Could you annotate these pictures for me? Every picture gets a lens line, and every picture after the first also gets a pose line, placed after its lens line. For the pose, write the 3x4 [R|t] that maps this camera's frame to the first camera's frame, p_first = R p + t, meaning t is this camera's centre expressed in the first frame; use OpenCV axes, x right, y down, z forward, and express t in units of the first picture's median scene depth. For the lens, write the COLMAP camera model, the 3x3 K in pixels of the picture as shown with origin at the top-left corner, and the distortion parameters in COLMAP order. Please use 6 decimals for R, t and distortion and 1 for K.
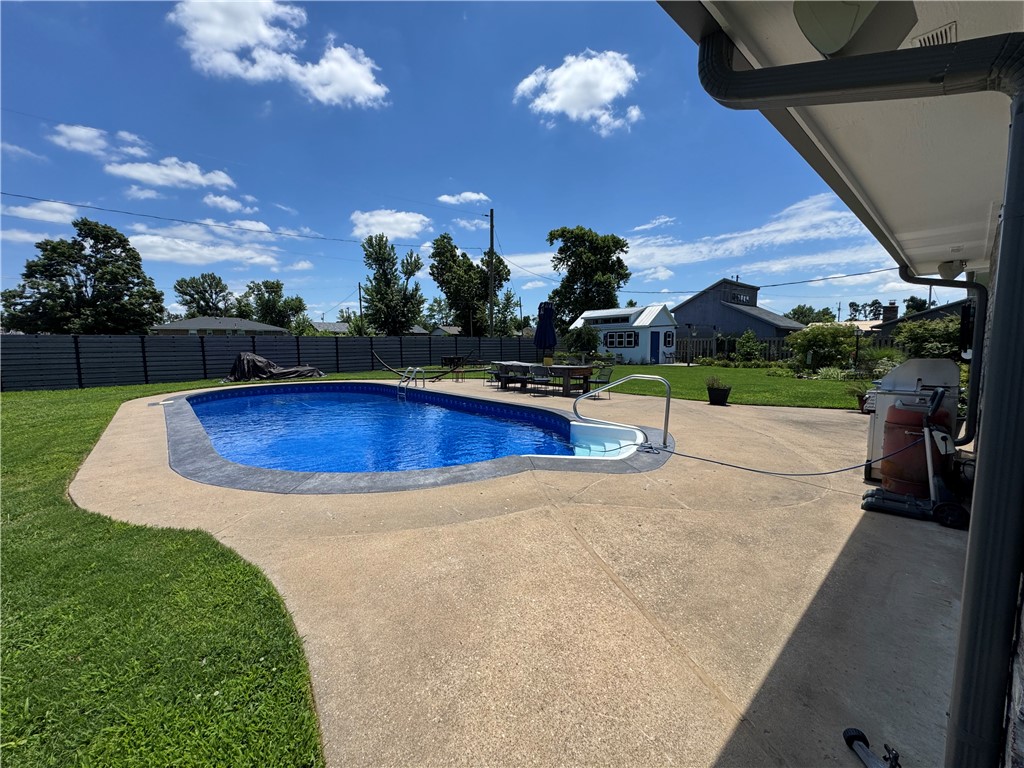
lens RADIAL K [[400.1, 0, 512.0], [0, 400.1, 384.0], [0, 0, 1]] dist [0.000341, -0.000082]
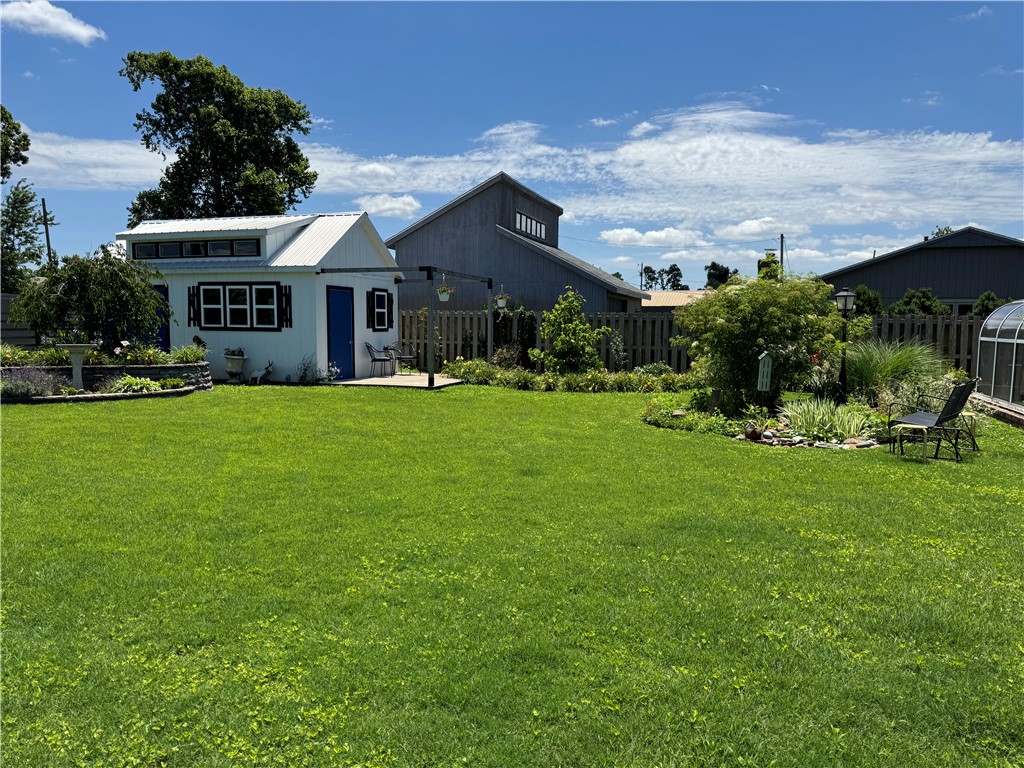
lens RADIAL K [[708.4, 0, 512.0], [0, 708.4, 384.0], [0, 0, 1]] dist [-0.001958, -0.003441]
pose [[0.863191, -0.024346, 0.504291, 0.166073], [0.028999, 0.999578, -0.001381, -0.039015], [-0.504045, 0.015816, 0.863533, 0.375397]]
